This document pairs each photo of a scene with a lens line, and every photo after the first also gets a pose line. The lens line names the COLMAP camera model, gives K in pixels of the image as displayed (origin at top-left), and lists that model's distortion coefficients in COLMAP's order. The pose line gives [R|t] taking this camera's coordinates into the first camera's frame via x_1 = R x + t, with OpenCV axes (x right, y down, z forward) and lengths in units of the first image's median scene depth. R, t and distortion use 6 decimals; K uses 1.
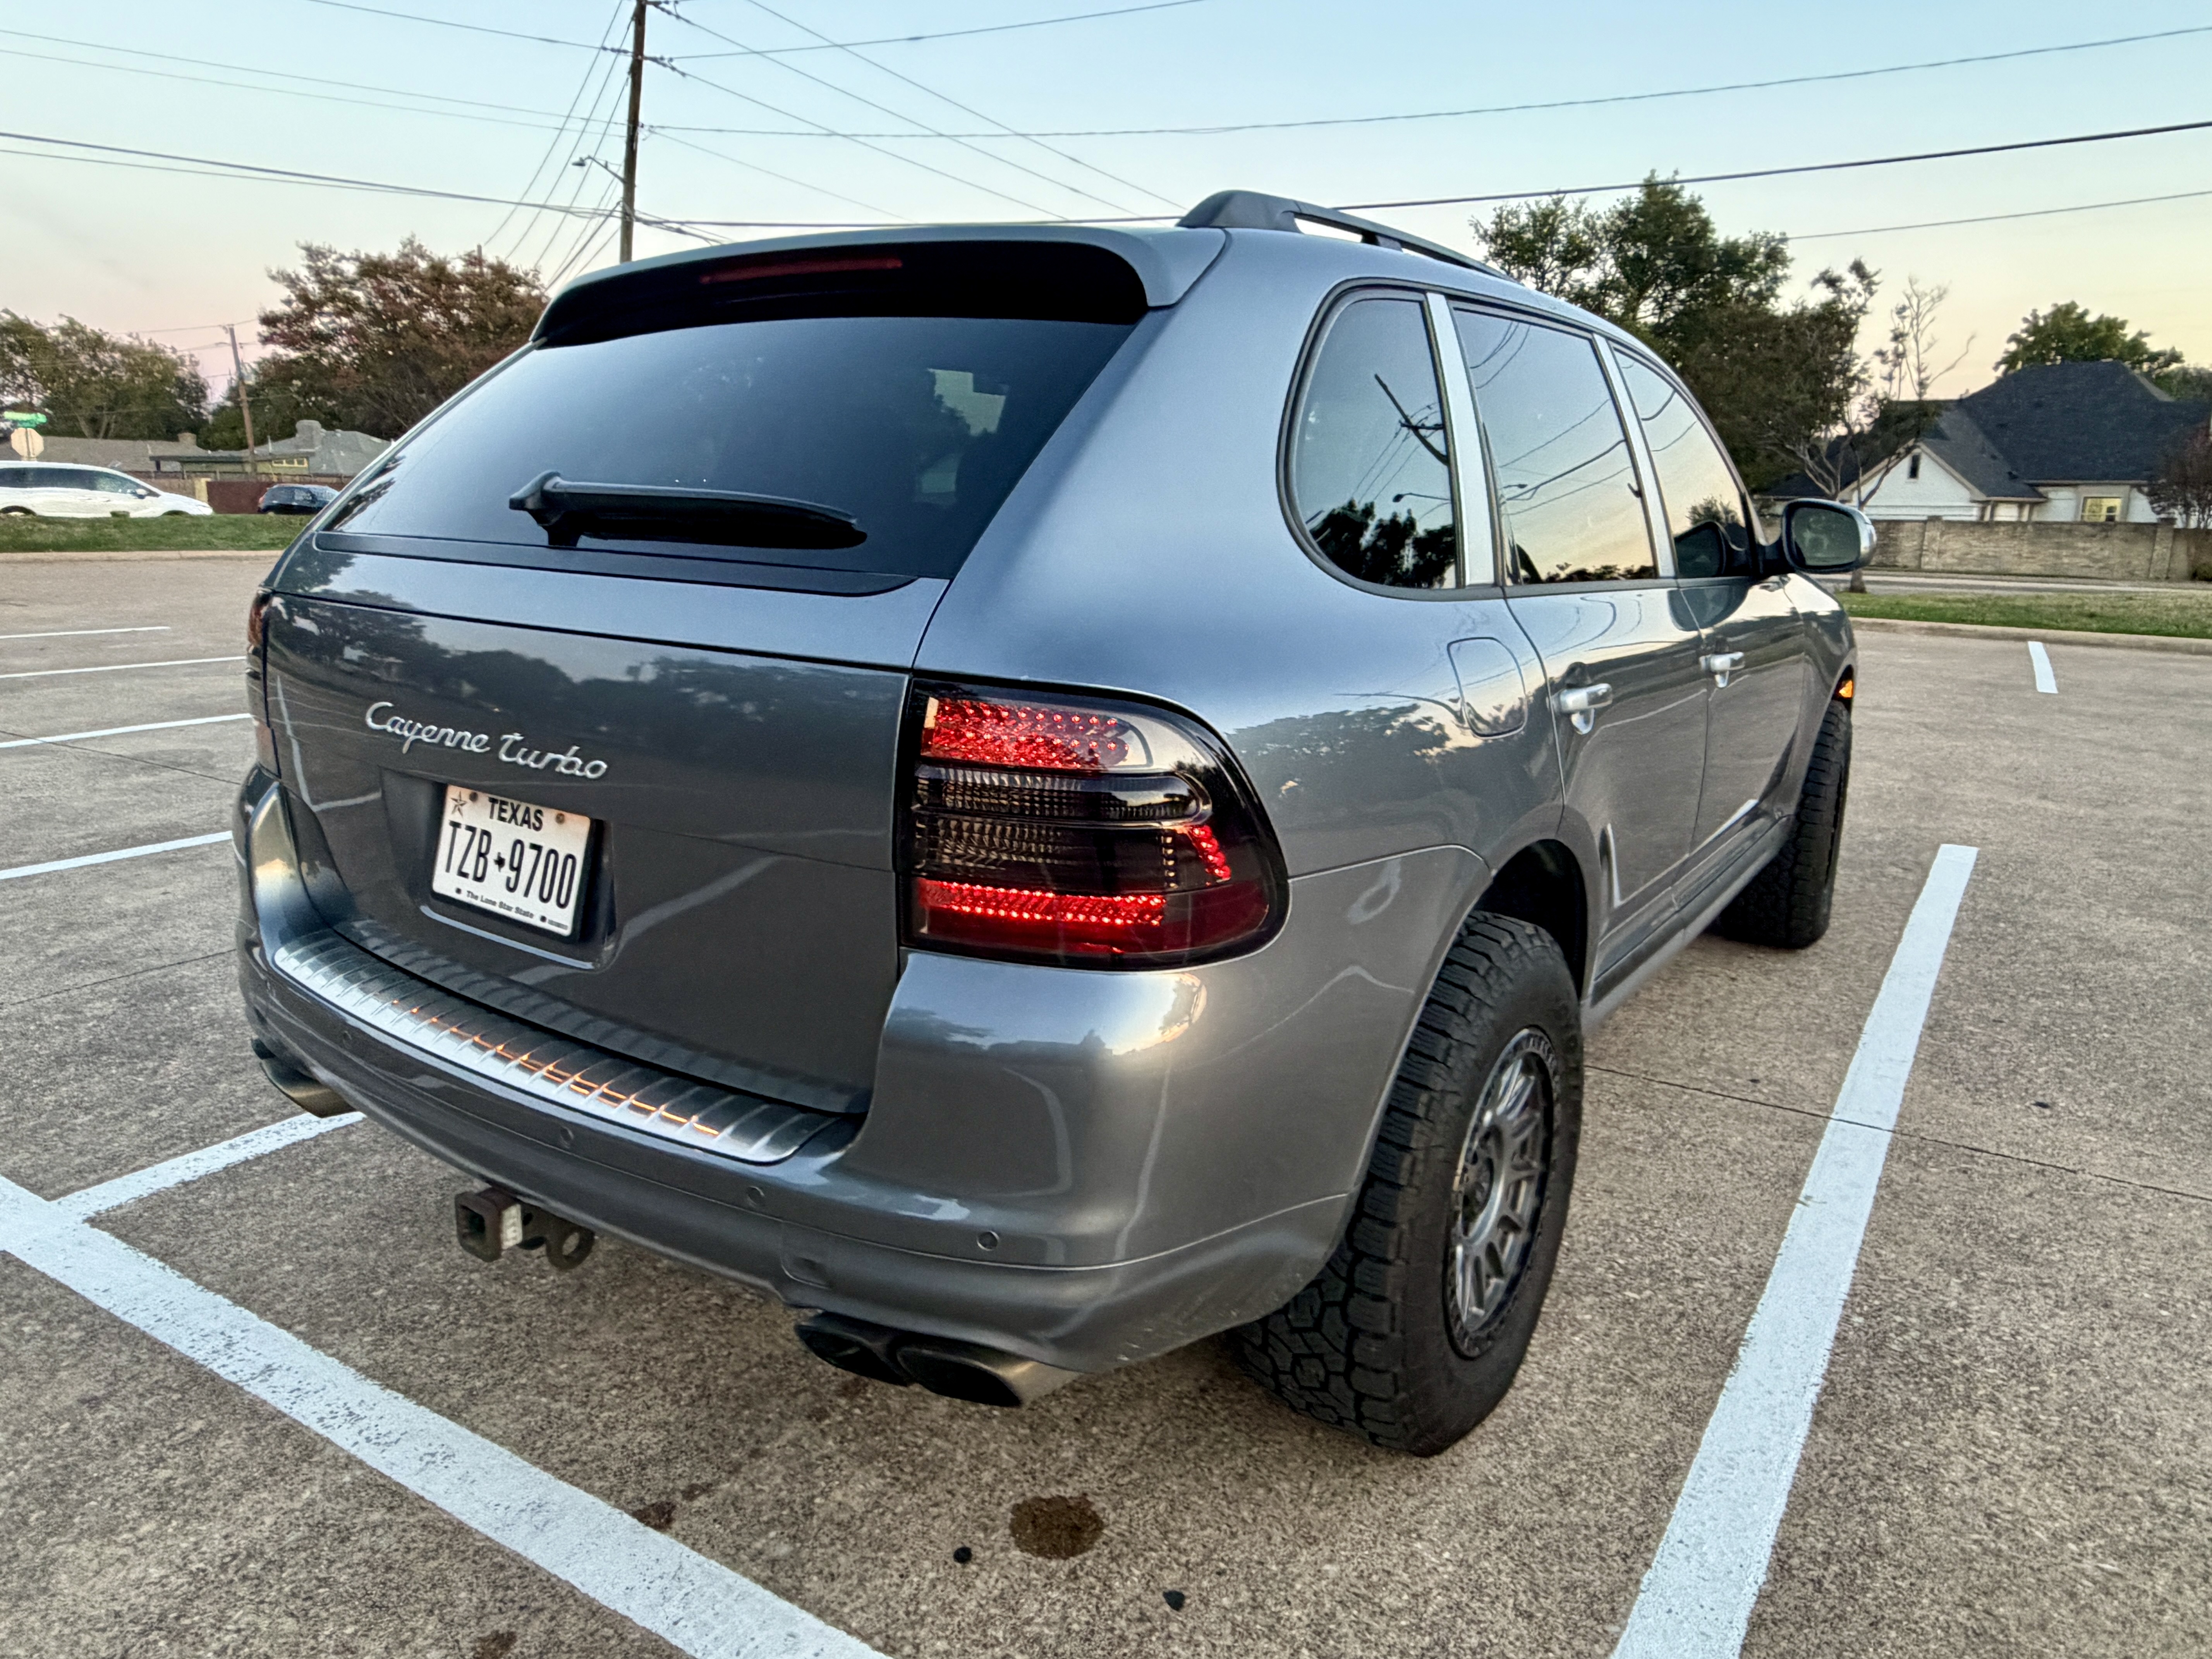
lens RADIAL K [[1424.3, 0, 1099.9], [0, 1424.3, 829.1], [0, 0, 1]] dist [-0.000156, 0.001213]
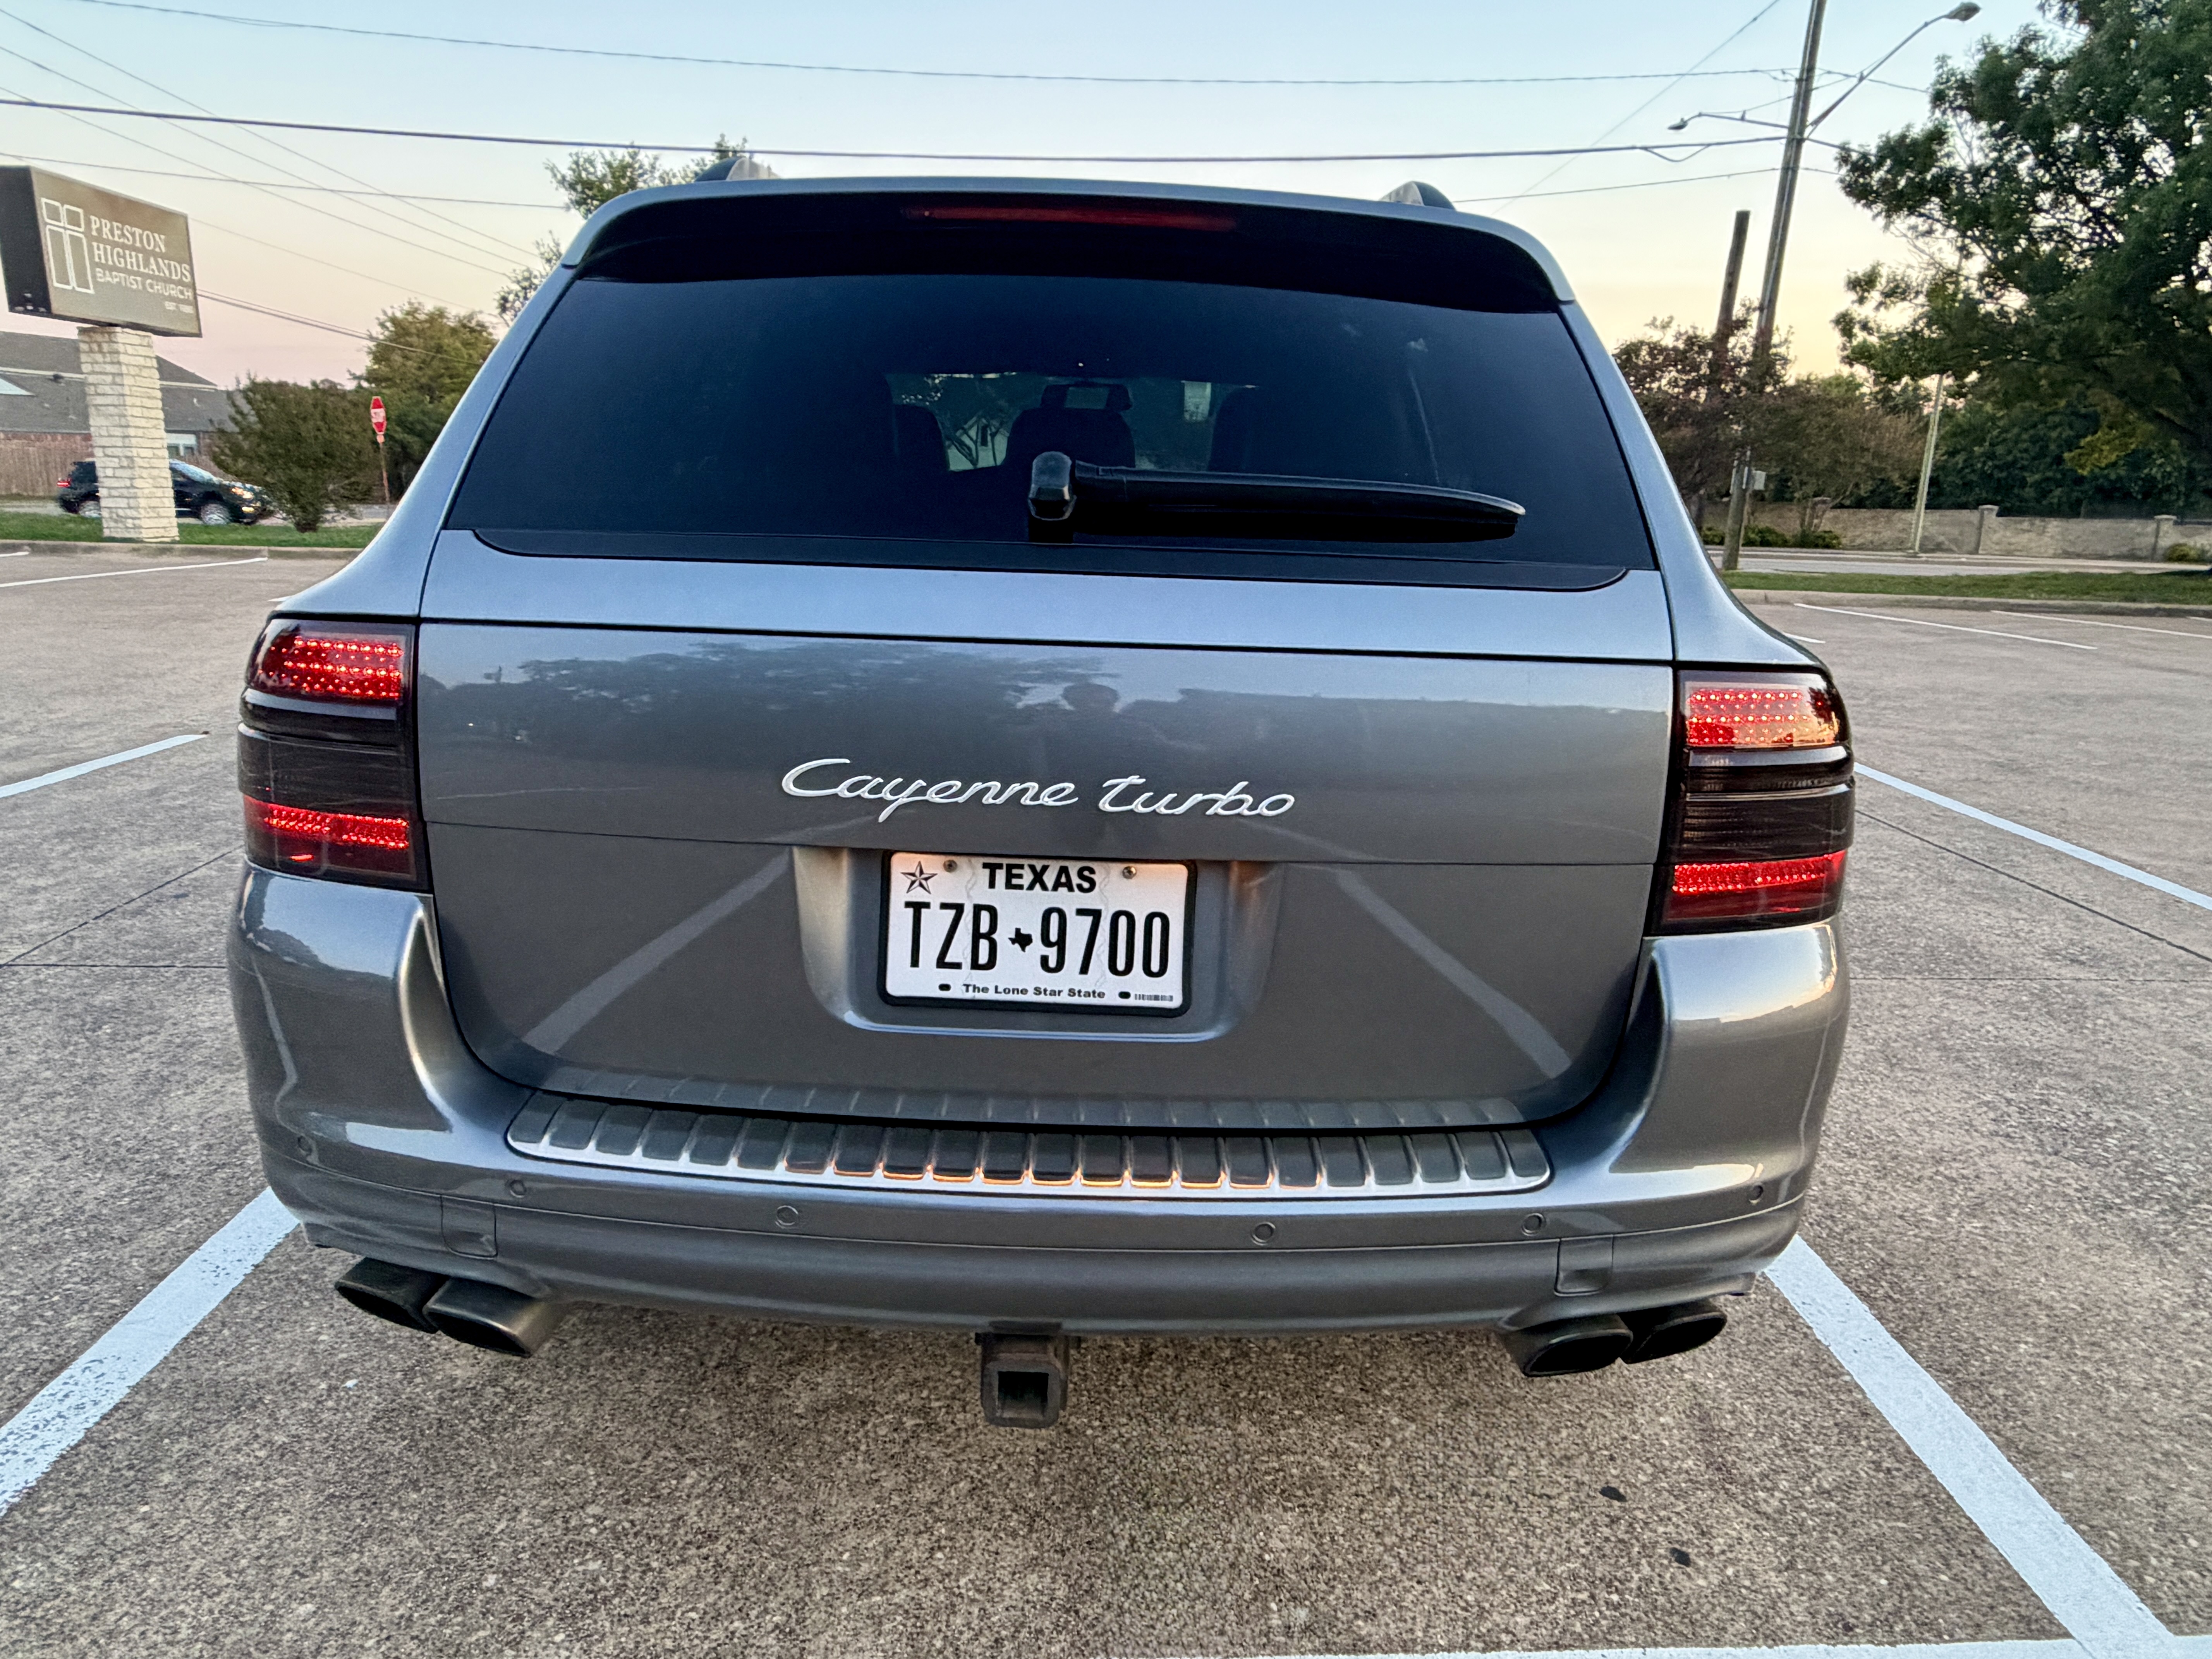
lens RADIAL K [[1424.3, 0, 1092.4], [0, 1424.3, 822.0], [0, 0, 1]] dist [-0.000156, 0.001213]
pose [[0.822698, -0.131831, 0.552982, -0.784577], [0.118907, 0.991128, 0.059381, -0.081847], [-0.555904, 0.016901, 0.831075, 0.290269]]
